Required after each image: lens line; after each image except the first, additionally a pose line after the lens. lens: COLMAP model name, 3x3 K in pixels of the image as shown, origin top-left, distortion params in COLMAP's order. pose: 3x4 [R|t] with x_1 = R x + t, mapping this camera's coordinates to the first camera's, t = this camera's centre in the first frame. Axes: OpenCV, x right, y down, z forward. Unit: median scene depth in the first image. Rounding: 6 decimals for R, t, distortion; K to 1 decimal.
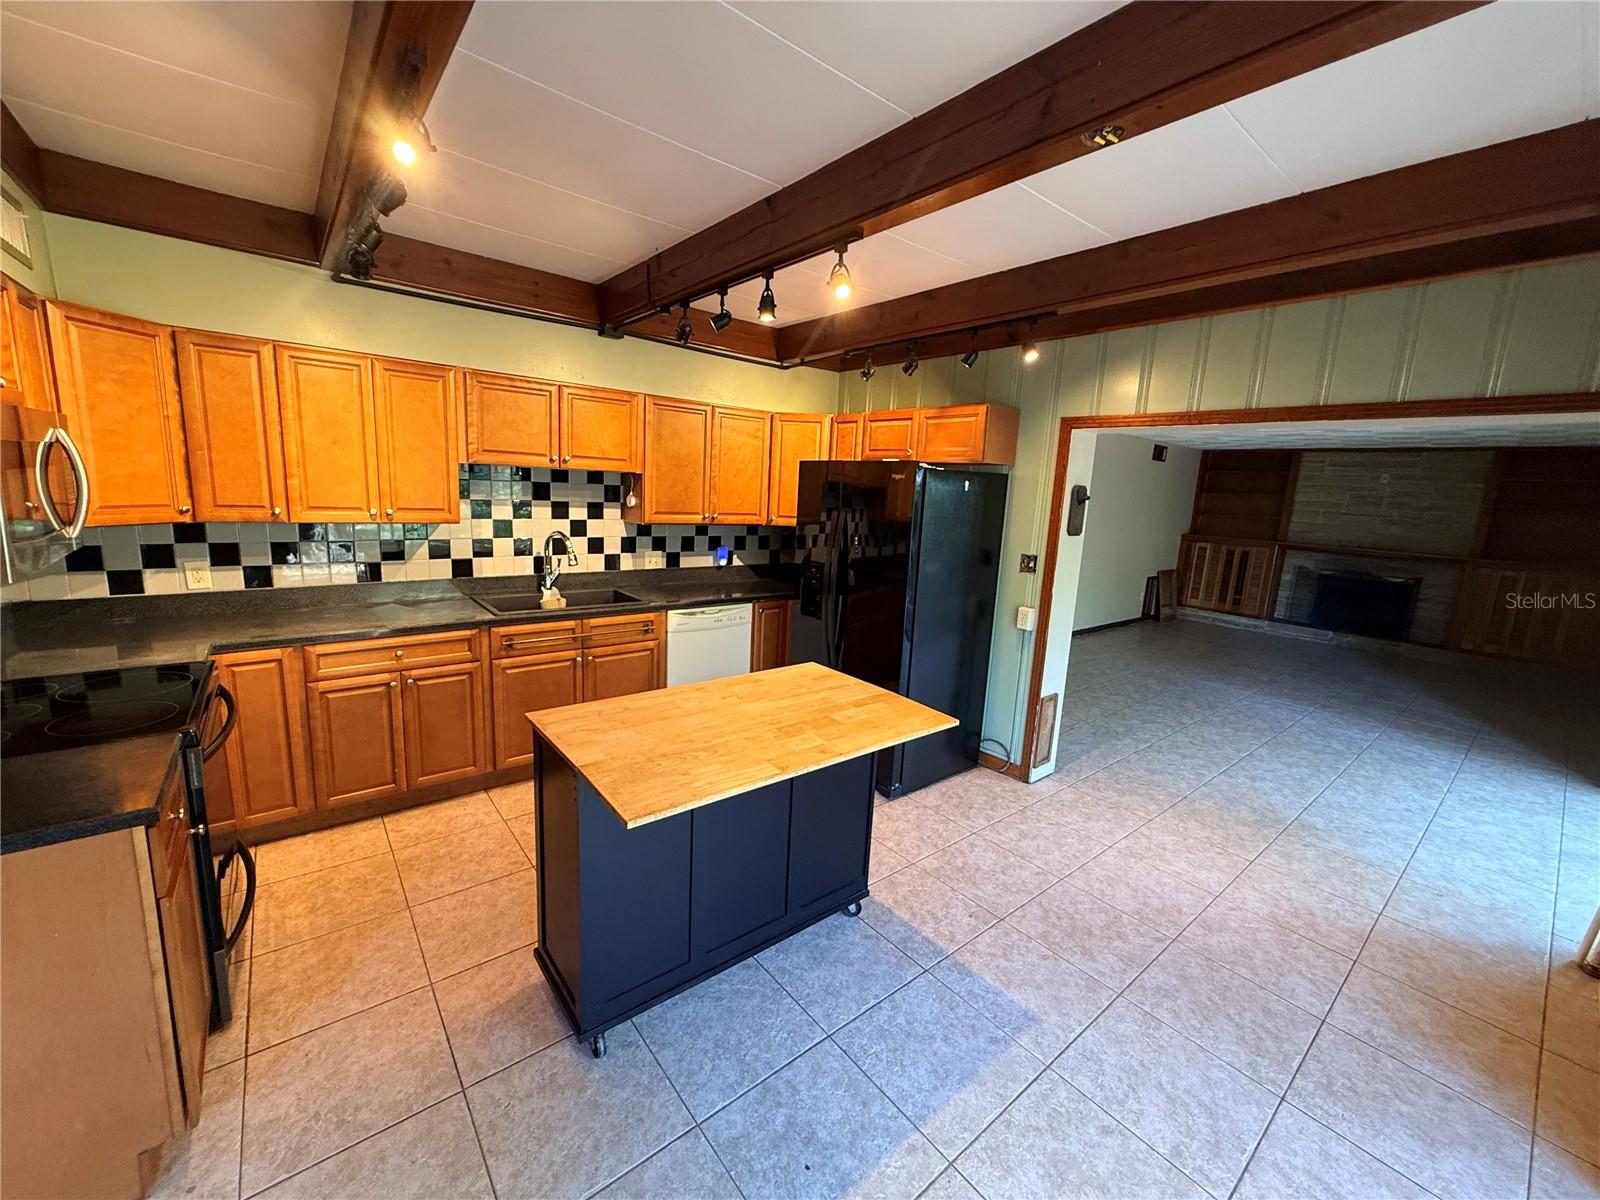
lens RADIAL K [[639.9, 0, 788.9], [0, 639.9, 603.6], [0, 0, 1]] dist [-0.004733, 0.000591]
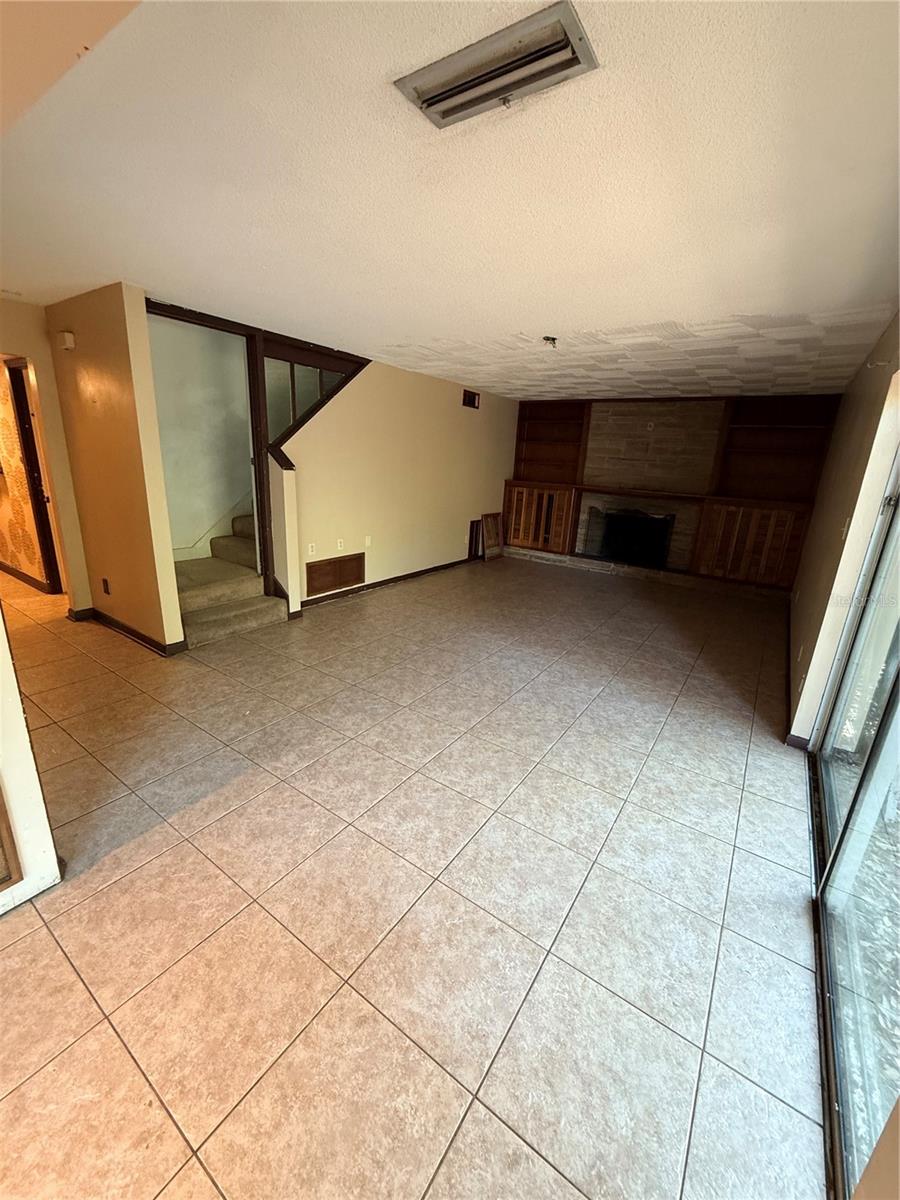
lens RADIAL K [[479.9, 0, 449.9], [0, 479.9, 603.3], [0, 0, 1]] dist [-0.004733, 0.000591]
pose [[0.957077, -0.085364, 0.276977, 0.316160], [0.049758, 0.989848, 0.133135, -0.014955], [-0.285530, -0.113639, 0.951609, 0.244078]]
